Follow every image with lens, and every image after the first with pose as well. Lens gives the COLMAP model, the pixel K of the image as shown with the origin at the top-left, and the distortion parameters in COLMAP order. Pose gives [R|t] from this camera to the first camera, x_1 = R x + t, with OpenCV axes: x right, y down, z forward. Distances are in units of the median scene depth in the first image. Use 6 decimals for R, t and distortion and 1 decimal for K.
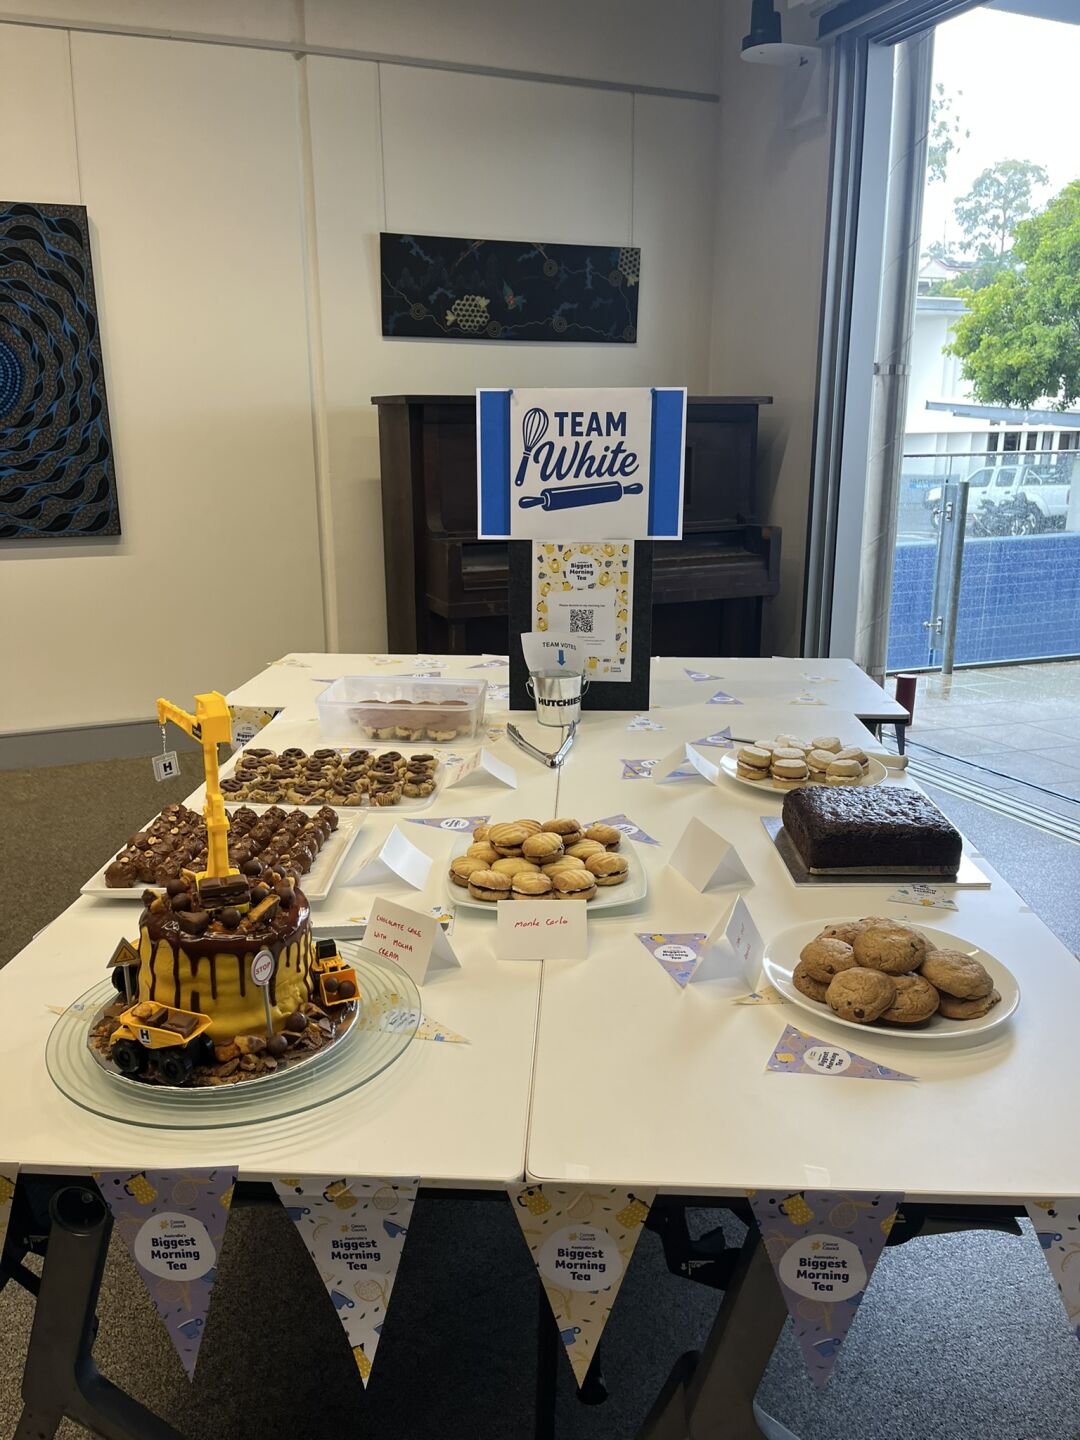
lens RADIAL K [[1089.6, 0, 528.3], [0, 1089.6, 712.5], [0, 0, 1]] dist [0.060898, -0.089107]
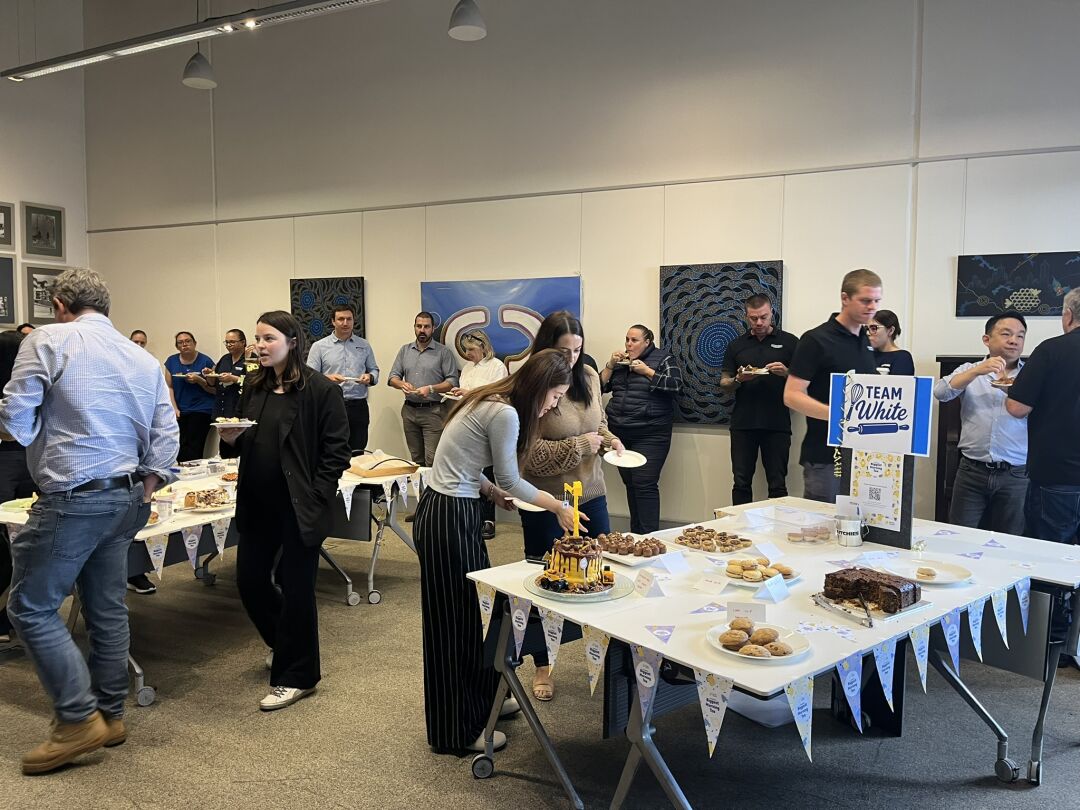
lens RADIAL K [[817.8, 0, 543.7], [0, 817.8, 396.5], [0, 0, 1]] dist [0.065757, -0.097144]
pose [[0.673781, 0.051987, -0.737100, 0.723789], [-0.188155, 0.976712, -0.103106, 0.005927], [0.714574, 0.208160, 0.667872, -0.399771]]
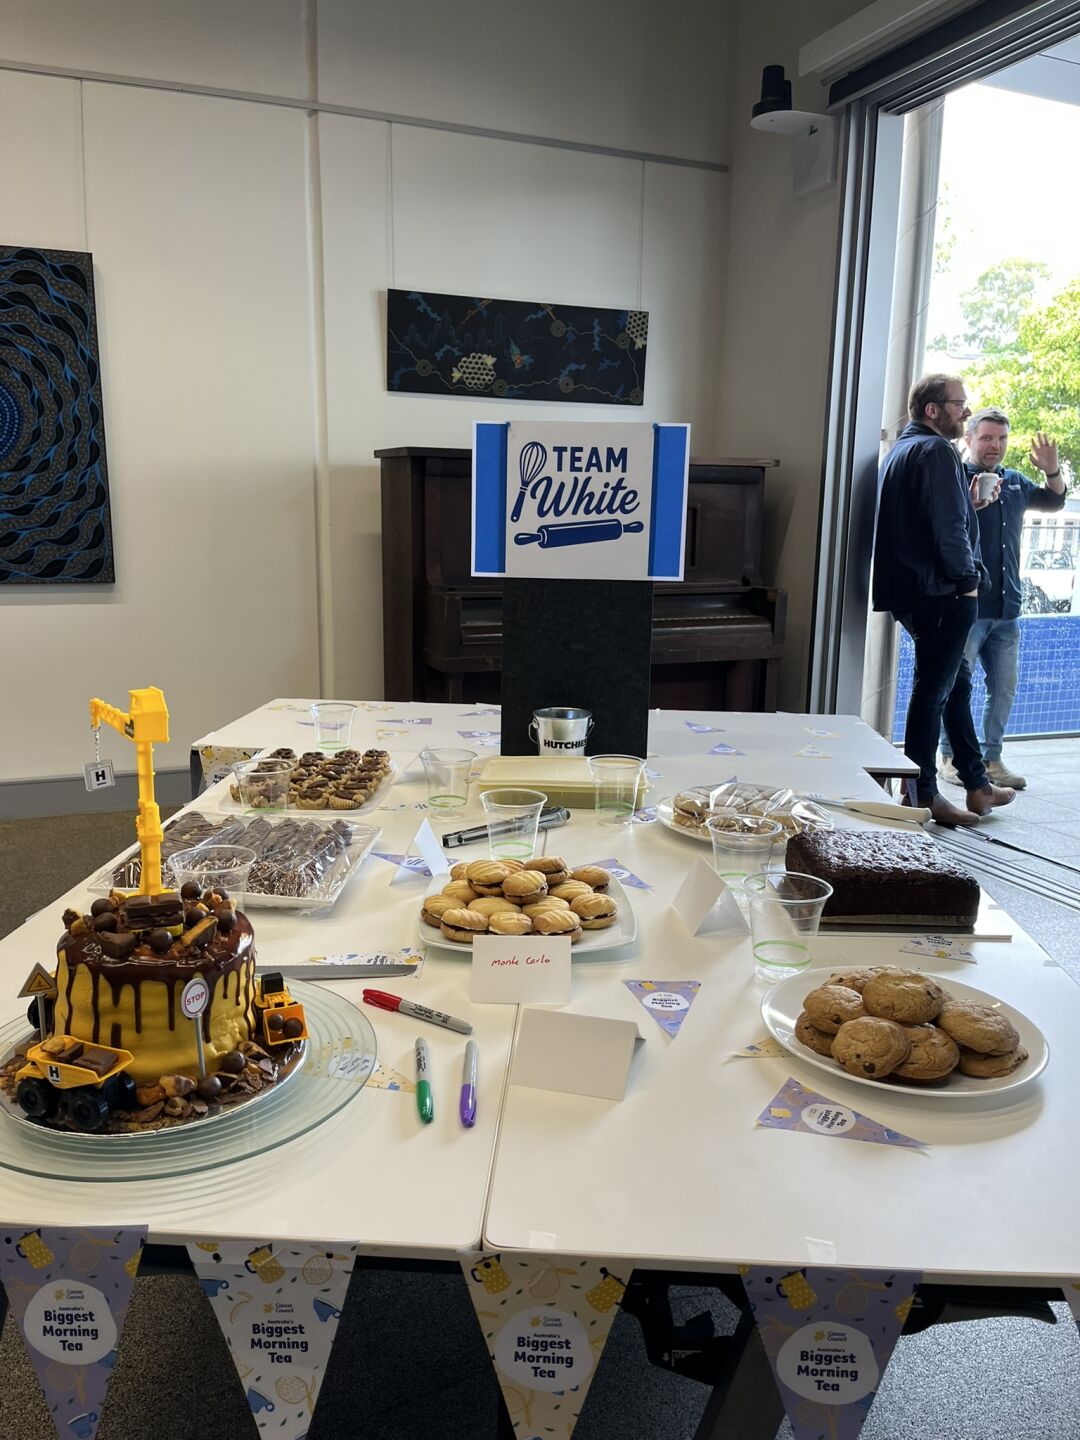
lens RADIAL K [[1090.5, 0, 535.2], [0, 1090.5, 729.4], [0, 0, 1]] dist [0.065757, -0.097144]
pose [[0.999783, 0.020788, 0.001448, 0.011872], [-0.020682, 0.998393, -0.052757, 0.026062], [-0.002542, 0.052716, 0.998606, 0.048001]]
